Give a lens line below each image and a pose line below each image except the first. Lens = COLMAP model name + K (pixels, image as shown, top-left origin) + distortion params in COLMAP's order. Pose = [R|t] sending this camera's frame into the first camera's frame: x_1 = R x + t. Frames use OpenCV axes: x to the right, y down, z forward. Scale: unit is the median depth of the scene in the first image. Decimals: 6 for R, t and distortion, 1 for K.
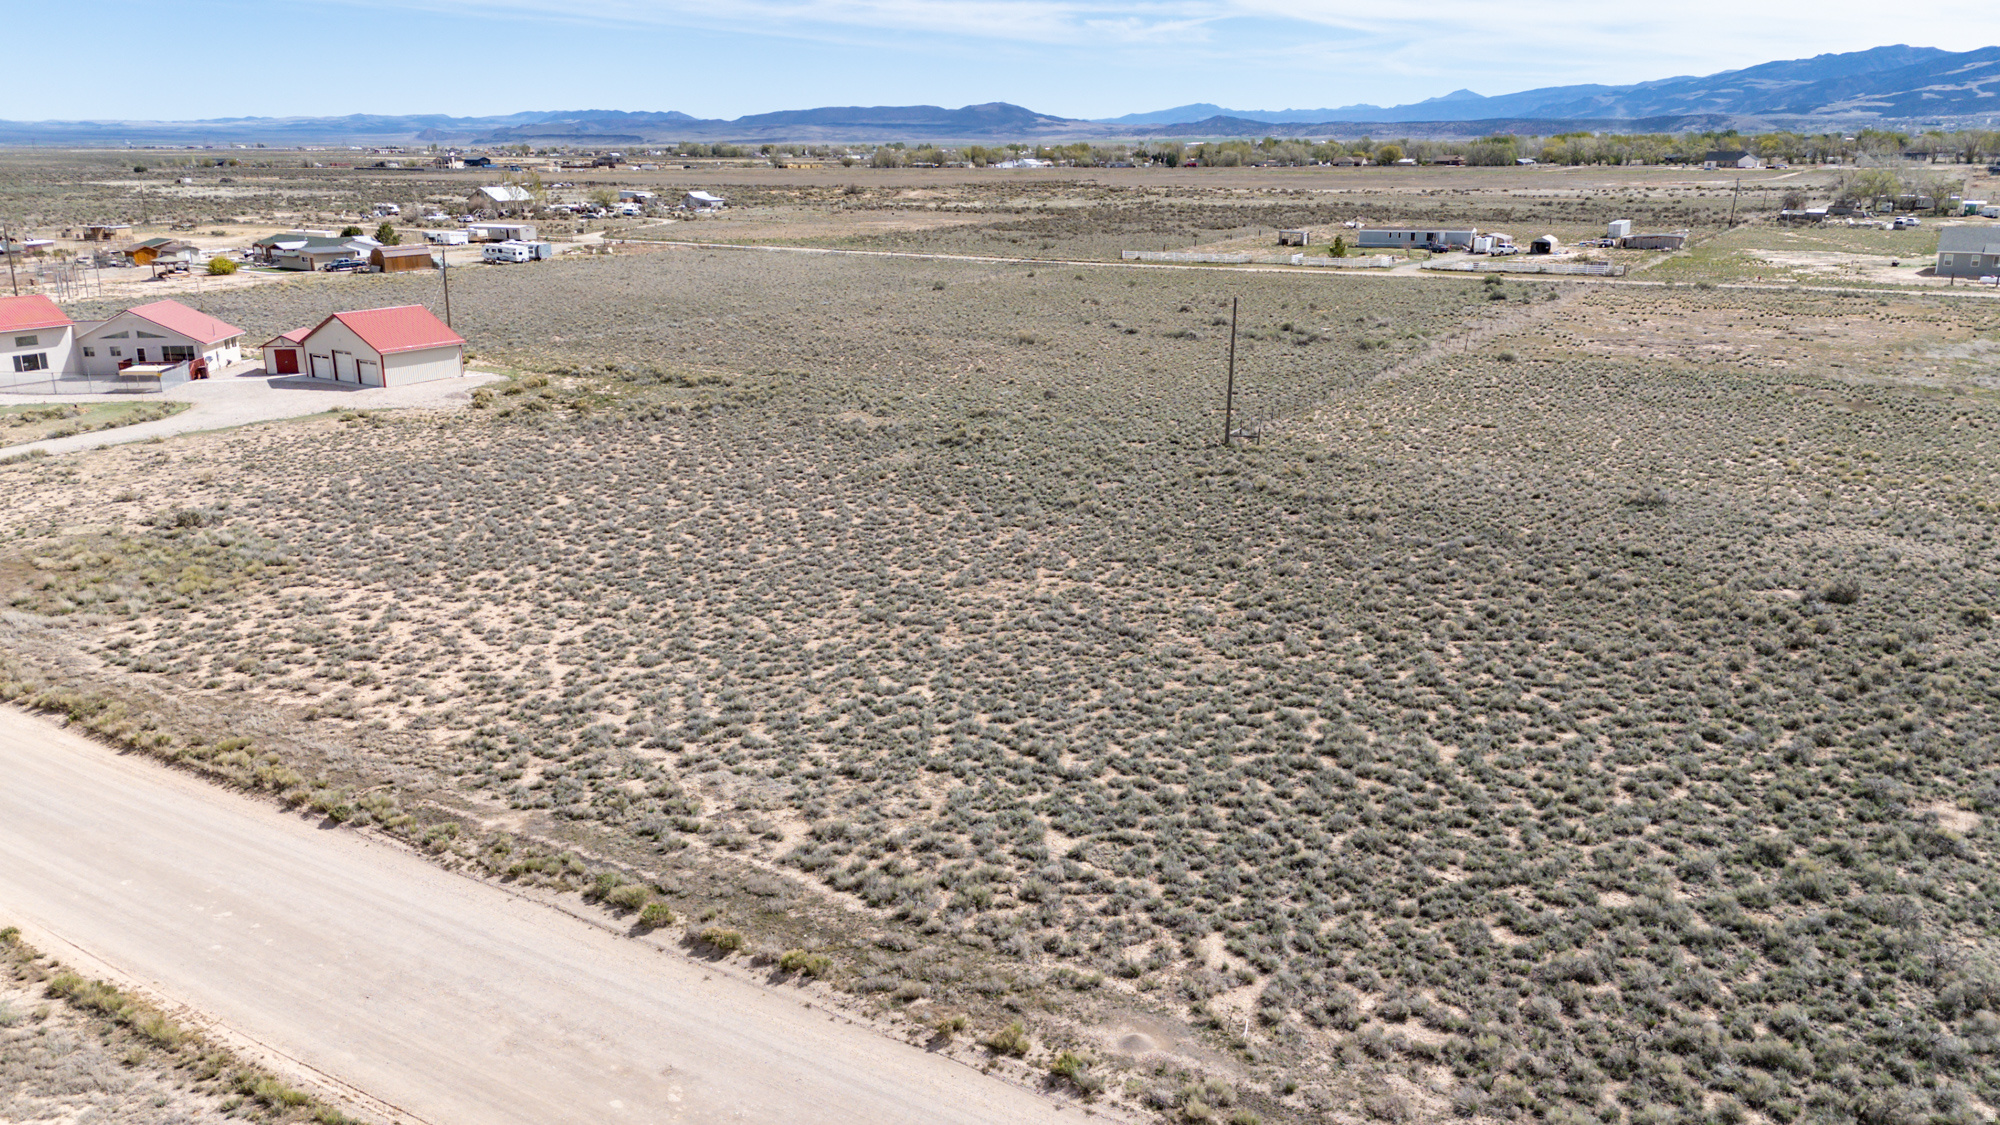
lens RADIAL K [[1470.7, 0, 1007.6], [0, 1470.7, 549.9], [0, 0, 1]] dist [0.083537, -0.077147]
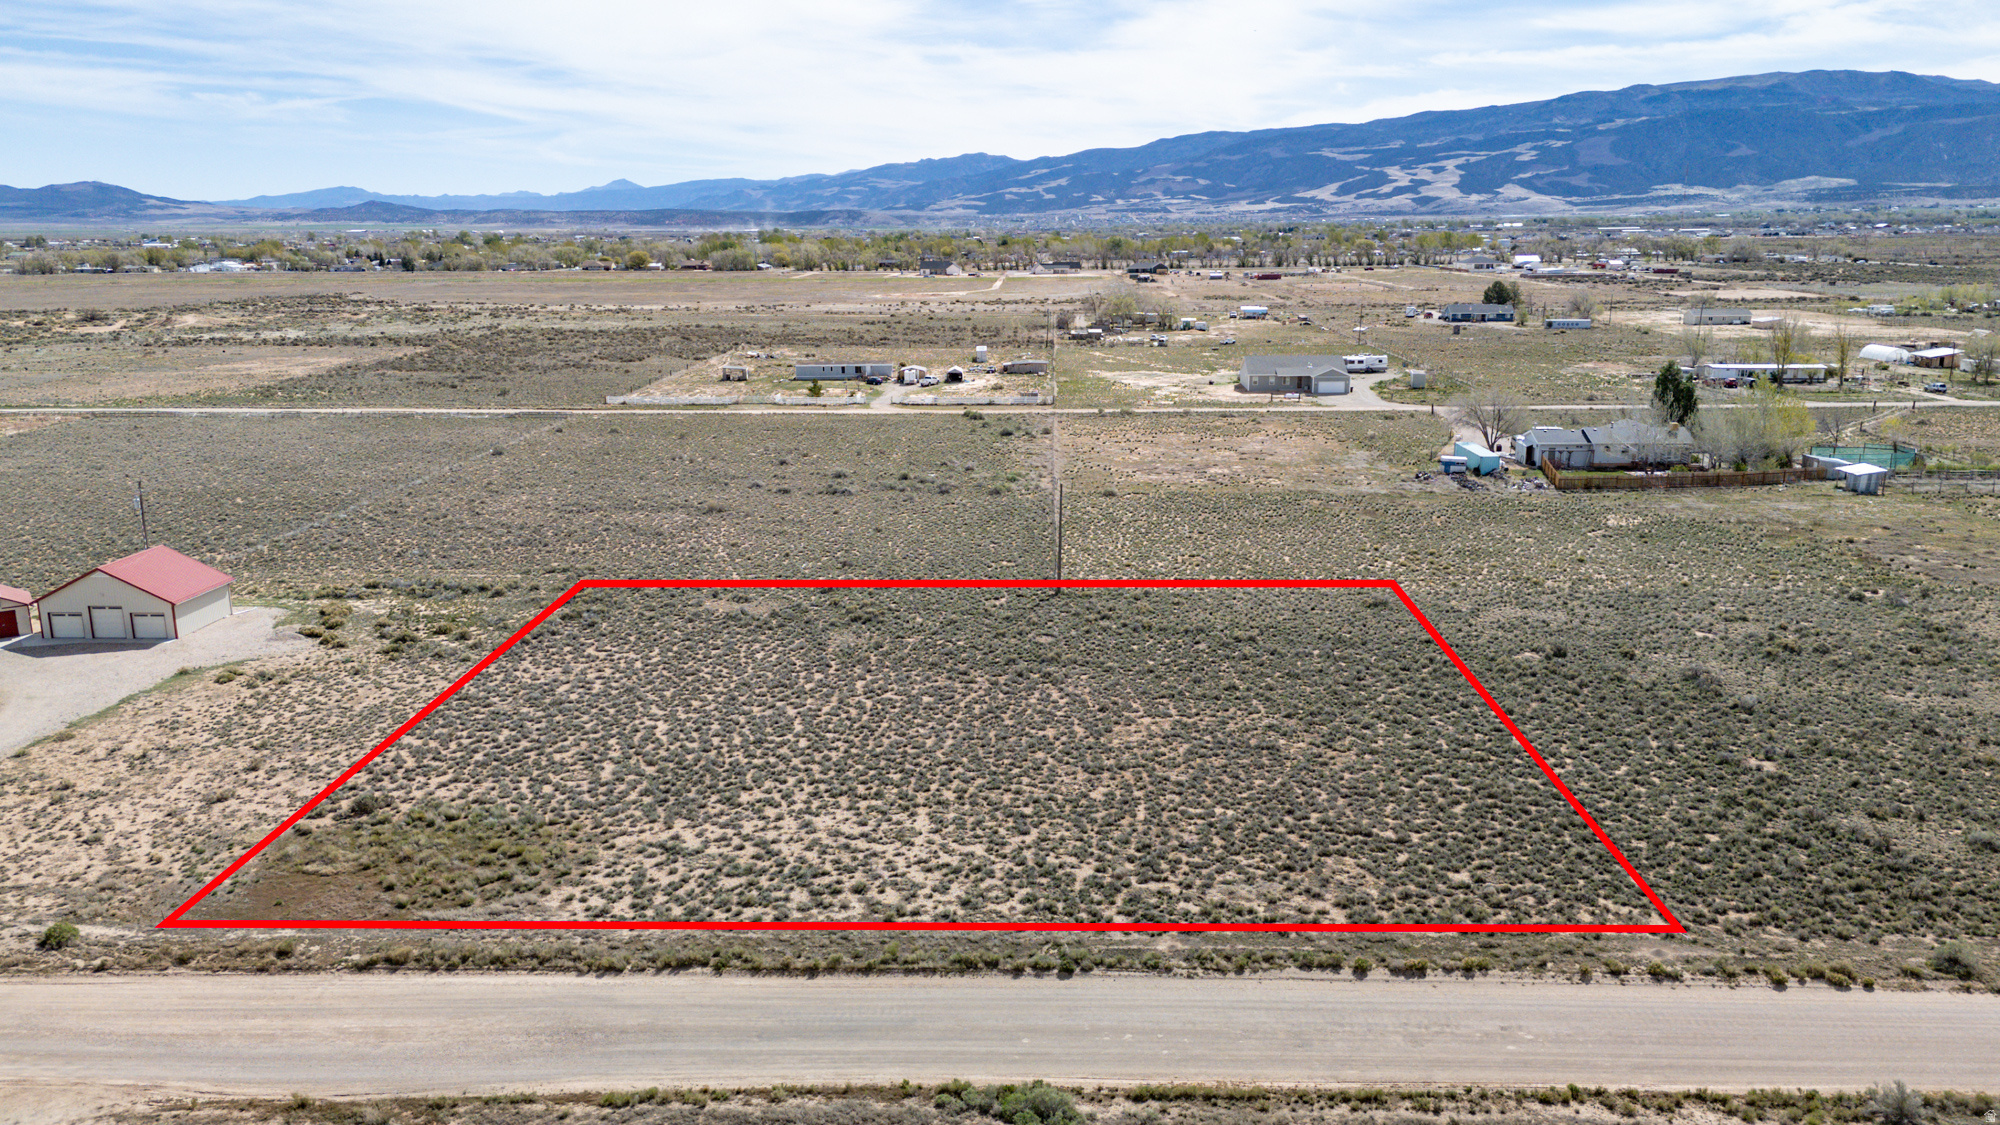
lens RADIAL K [[1470.7, 0, 1007.6], [0, 1470.7, 549.9], [0, 0, 1]] dist [0.083537, -0.077147]
pose [[0.860514, -0.110733, 0.497246, -1.032996], [0.137588, 0.990334, -0.017564, -0.180823], [-0.490494, 0.083529, 0.867432, -0.214047]]
